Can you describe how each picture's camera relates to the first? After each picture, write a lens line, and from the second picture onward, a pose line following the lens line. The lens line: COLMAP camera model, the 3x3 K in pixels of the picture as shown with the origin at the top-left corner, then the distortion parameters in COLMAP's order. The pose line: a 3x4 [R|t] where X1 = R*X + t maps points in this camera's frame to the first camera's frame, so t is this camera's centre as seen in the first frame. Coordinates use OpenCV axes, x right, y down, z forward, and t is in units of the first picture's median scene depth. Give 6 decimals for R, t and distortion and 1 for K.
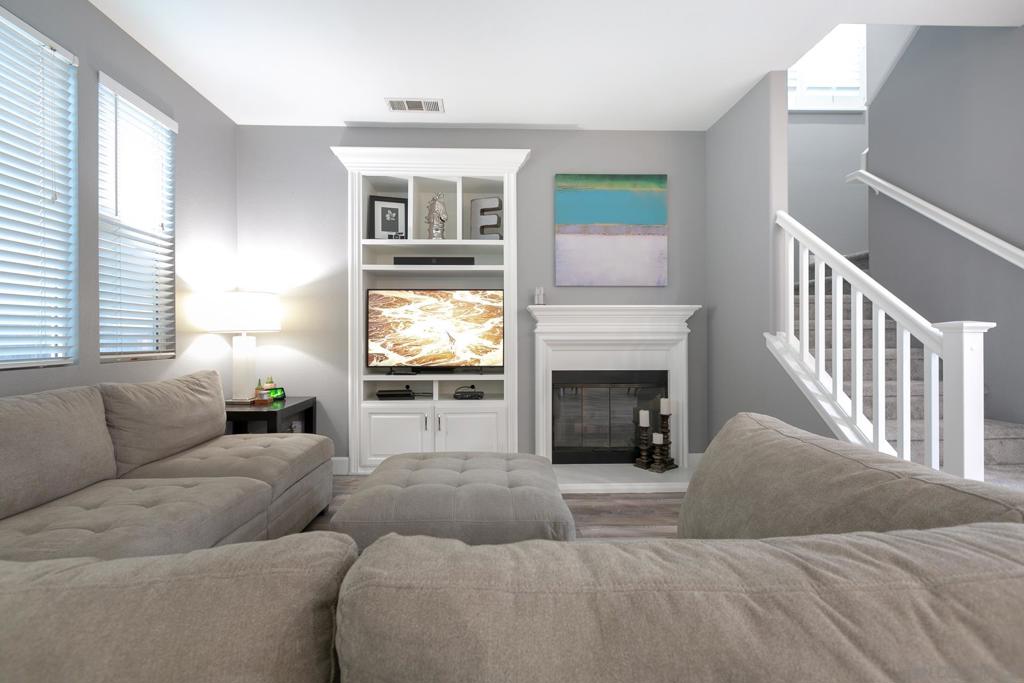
lens RADIAL K [[458.2, 0, 503.5], [0, 458.2, 334.2], [0, 0, 1]] dist [0.002784, 0.000226]
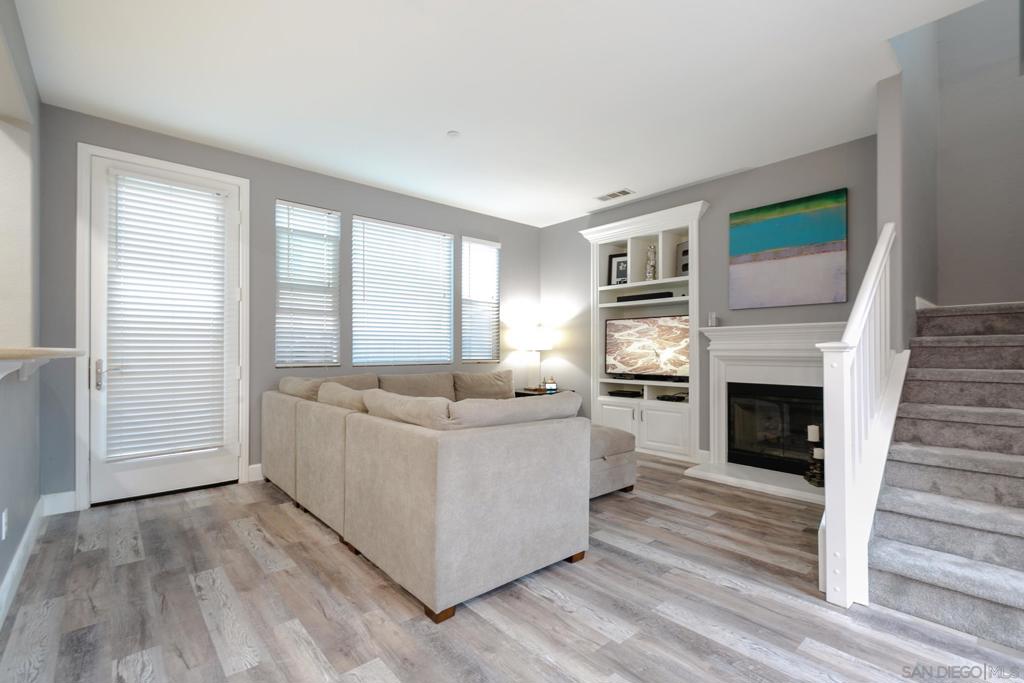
lens RADIAL K [[459.9, 0, 513.0], [0, 459.9, 348.6], [0, 0, 1]] dist [0.001229, 0.000027]
pose [[0.639188, -0.001322, -0.769049, 0.655865], [0.002199, 0.999998, 0.000108, -0.007409], [0.769047, -0.001760, 0.639190, -0.170844]]
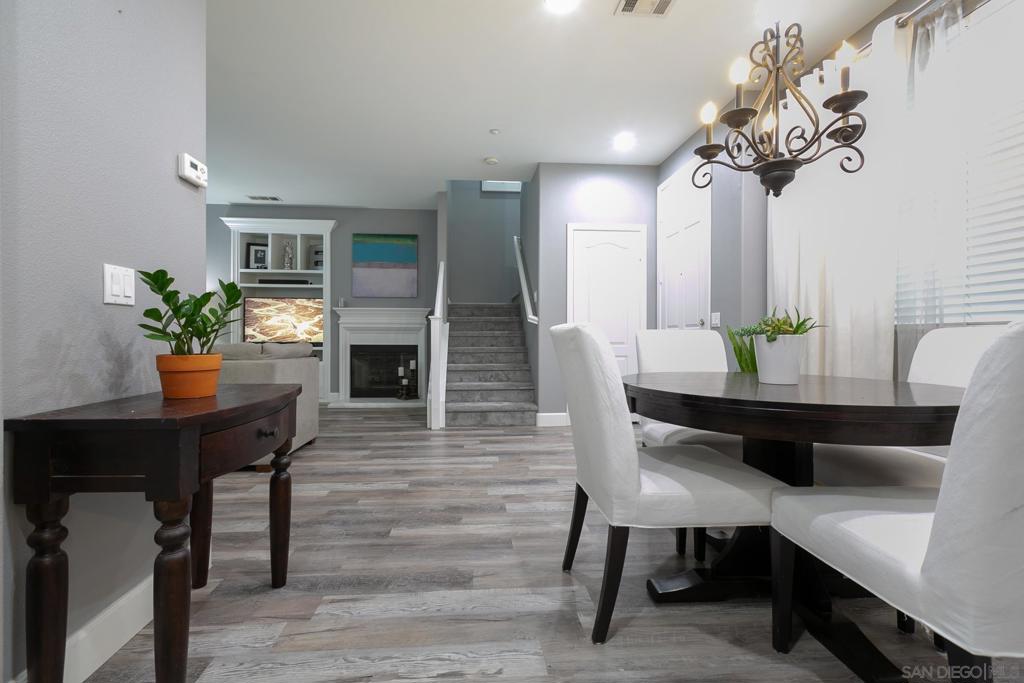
lens RADIAL K [[458.2, 0, 503.5], [0, 458.2, 334.2], [0, 0, 1]] dist [0.002784, 0.000226]
pose [[0.998765, 0.005502, 0.049368, 0.603748], [-0.005583, 0.999983, 0.001498, 0.032918], [-0.049359, -0.001771, 0.998780, -0.788150]]
